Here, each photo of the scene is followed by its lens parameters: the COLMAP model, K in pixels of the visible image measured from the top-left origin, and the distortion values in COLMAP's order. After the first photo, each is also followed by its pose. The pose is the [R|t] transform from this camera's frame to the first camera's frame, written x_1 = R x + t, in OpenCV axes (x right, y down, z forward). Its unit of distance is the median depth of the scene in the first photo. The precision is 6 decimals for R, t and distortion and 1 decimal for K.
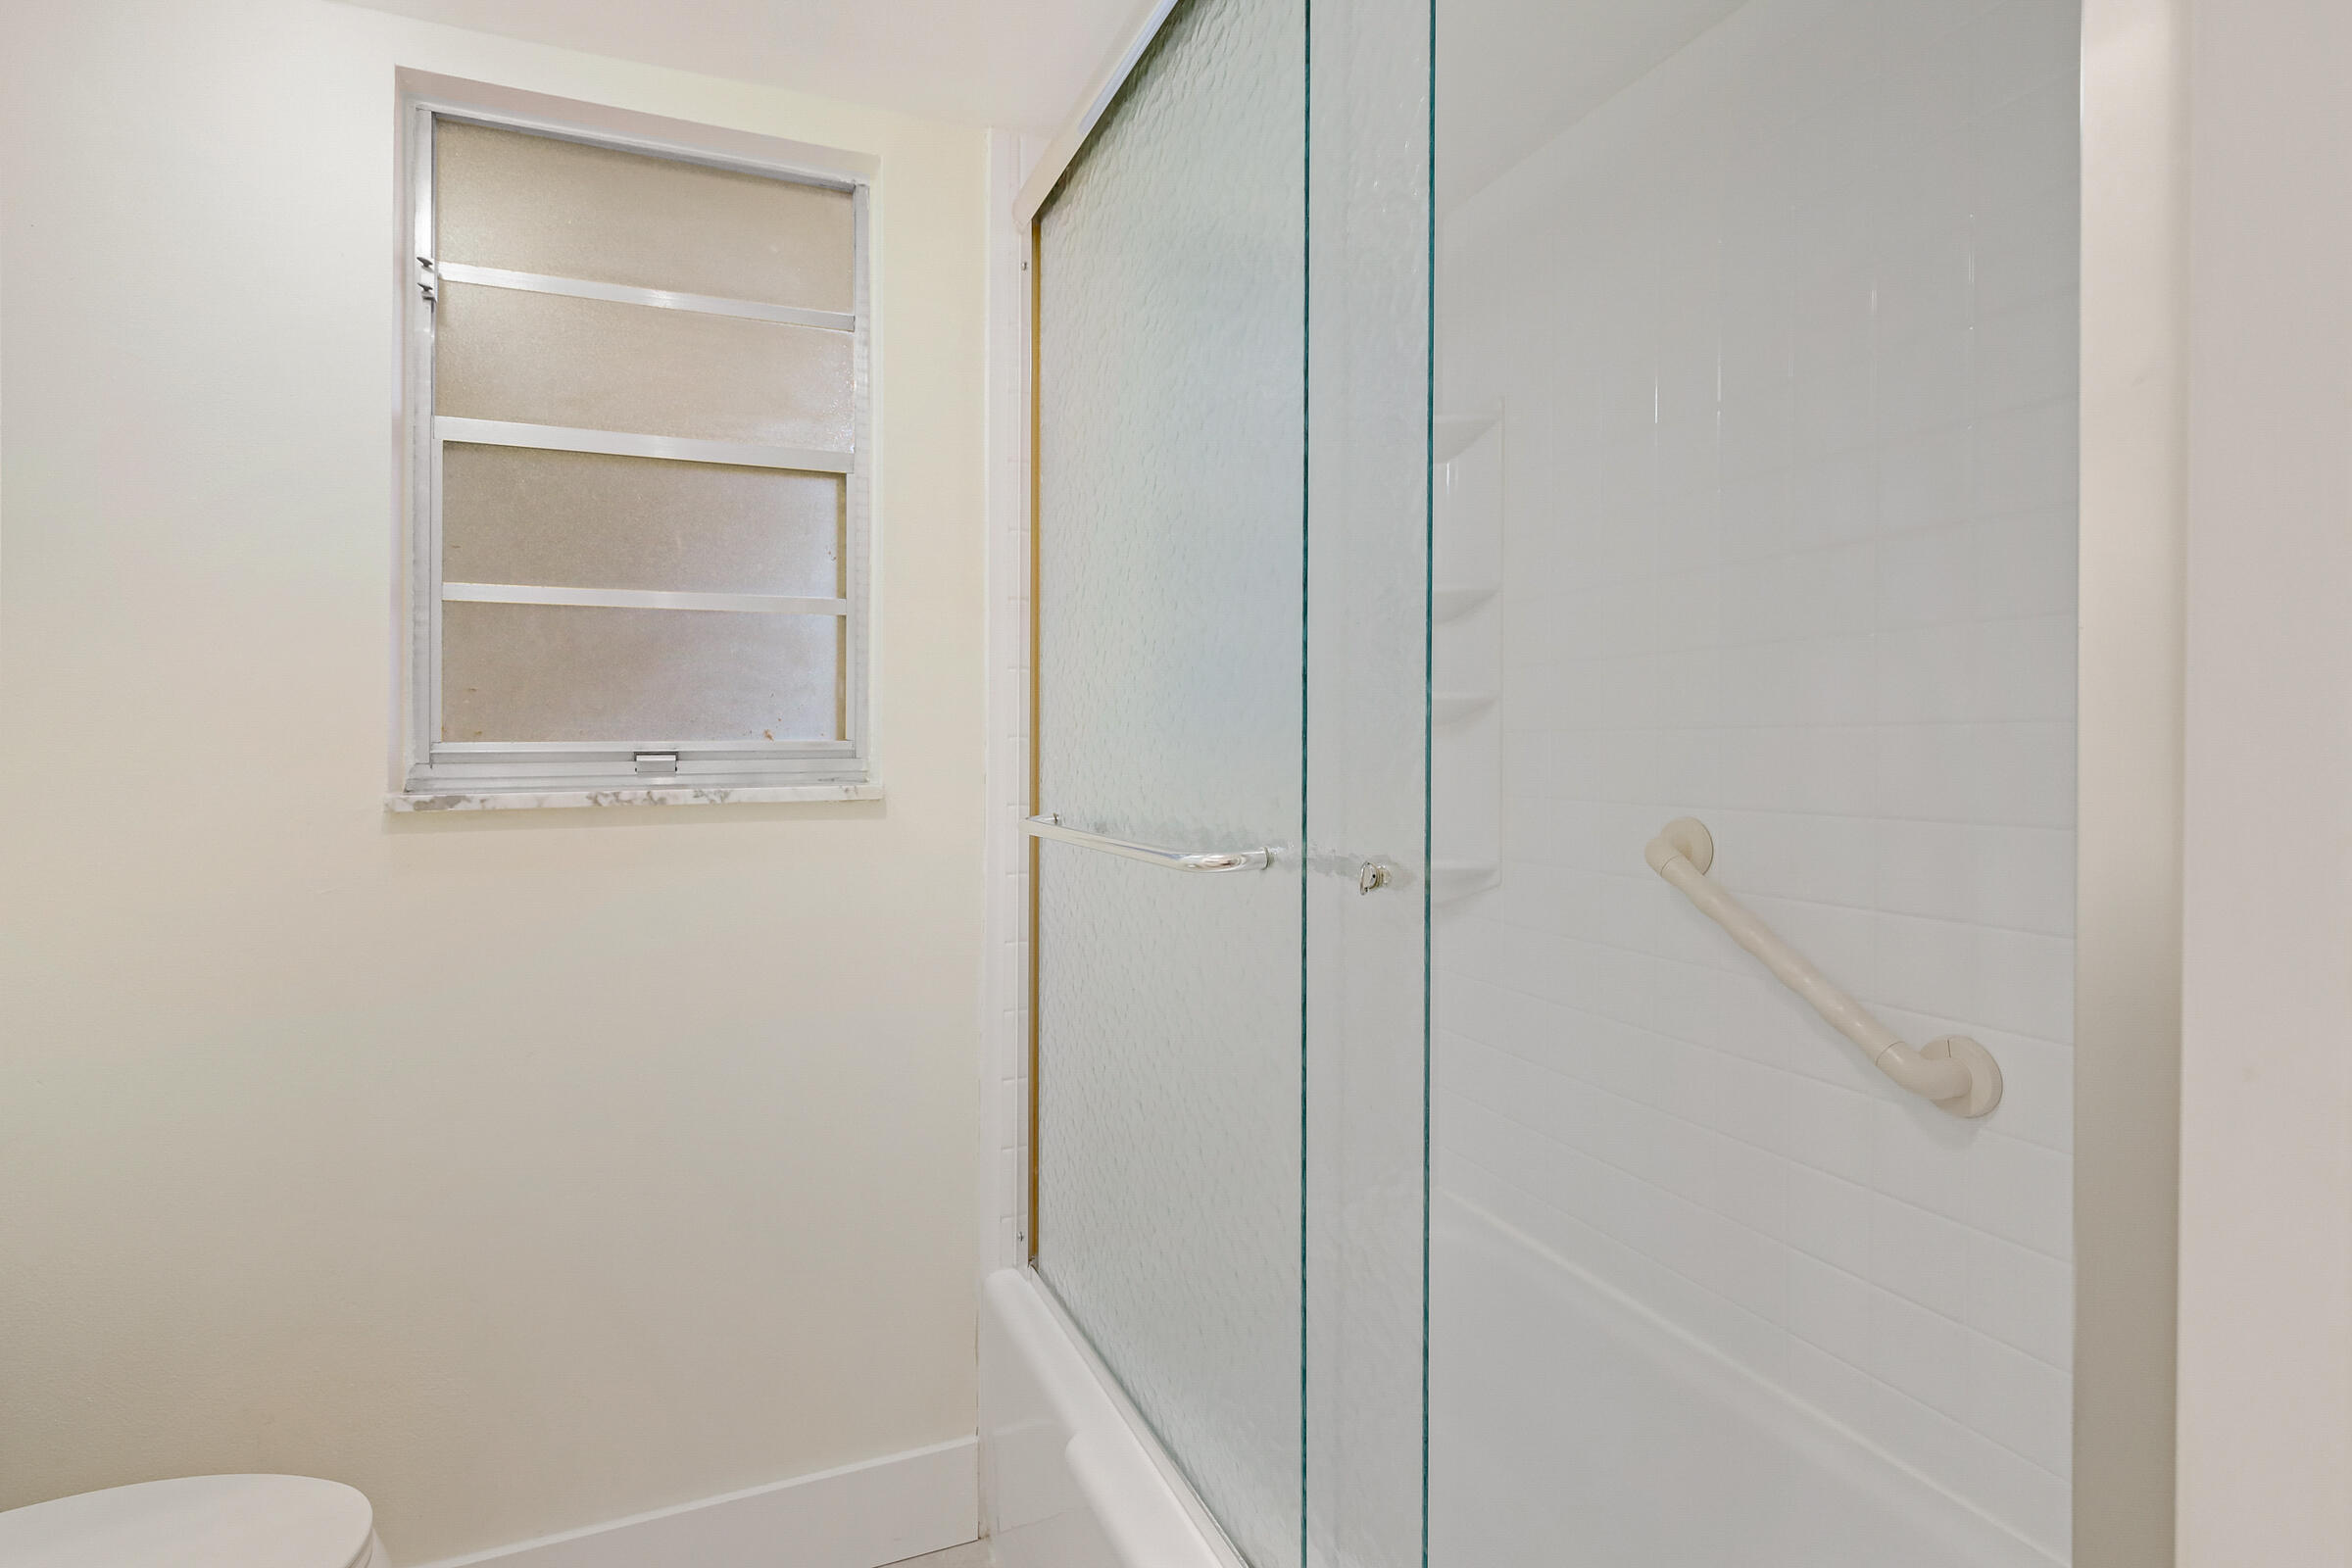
lens RADIAL K [[1154.9, 0, 1168.6], [0, 1154.9, 730.6], [0, 0, 1]] dist [0.001696, -0.000575]
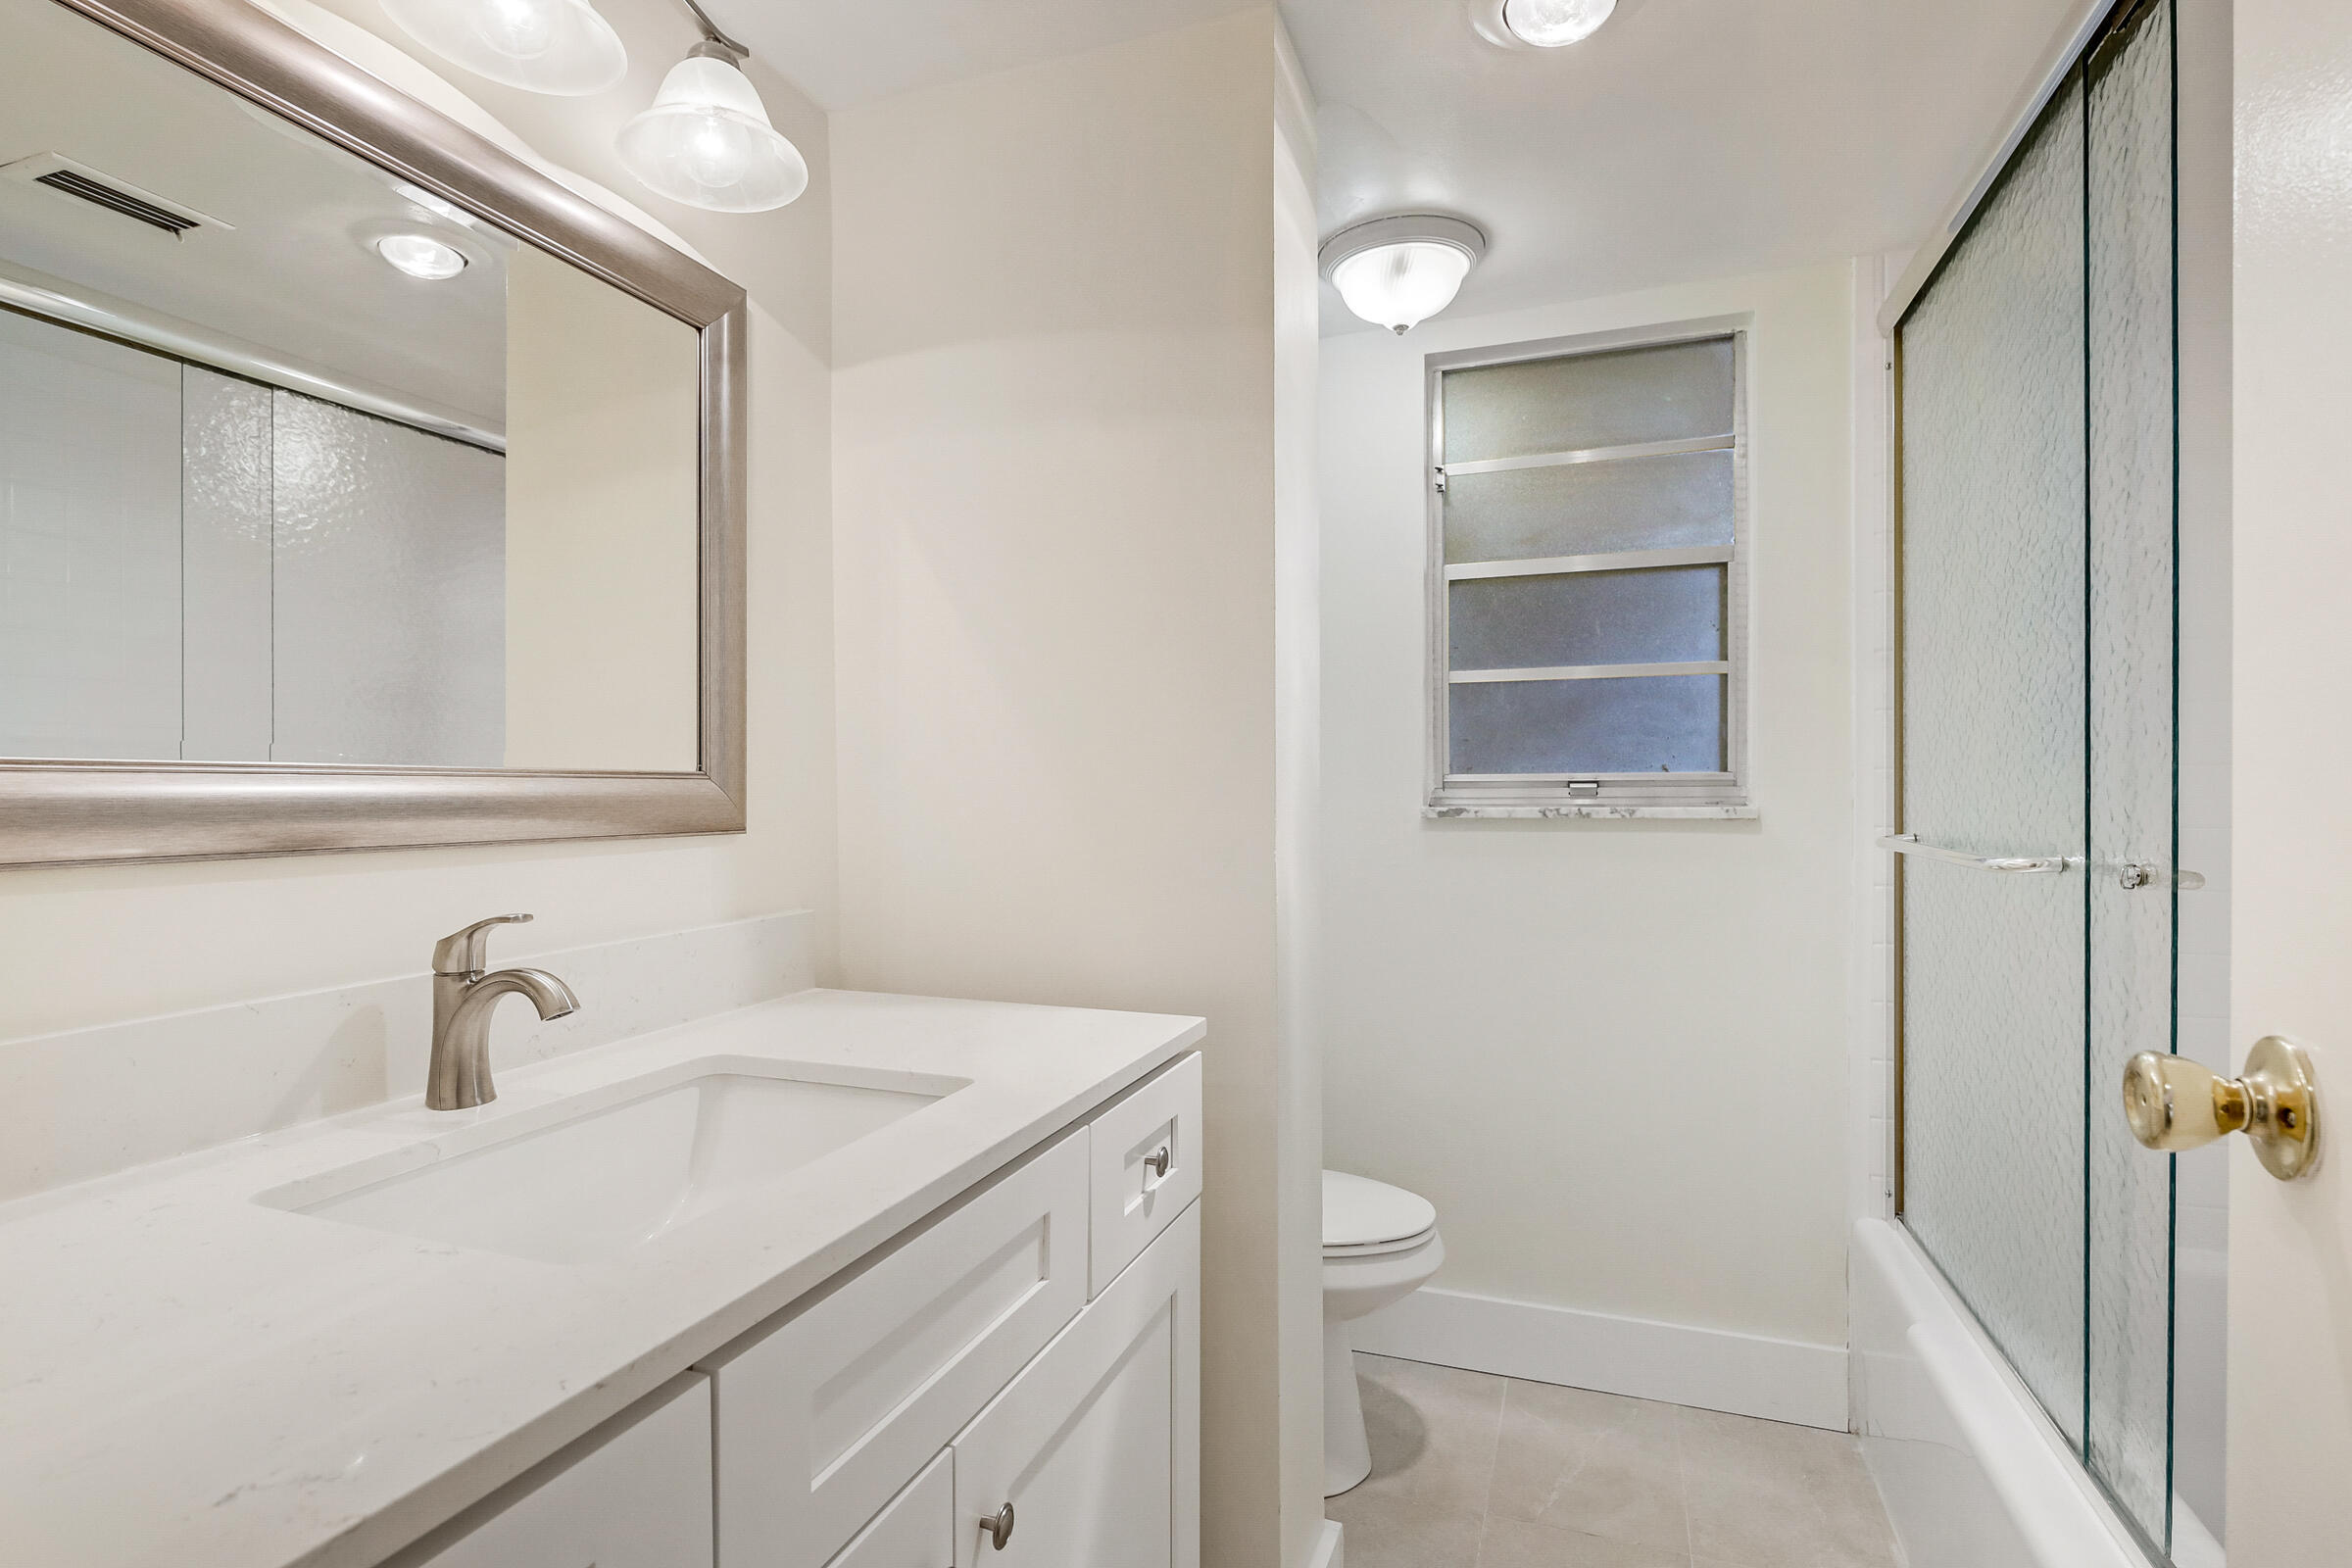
lens RADIAL K [[1146.6, 0, 1176.0], [0, 1146.6, 784.0], [0, 0, 1]] dist [0.005422, 0.000590]
pose [[0.735959, 0.001911, -0.677023, 0.138214], [0.010228, 0.999851, 0.013940, -0.002380], [0.676949, -0.017184, 0.735830, -0.365311]]
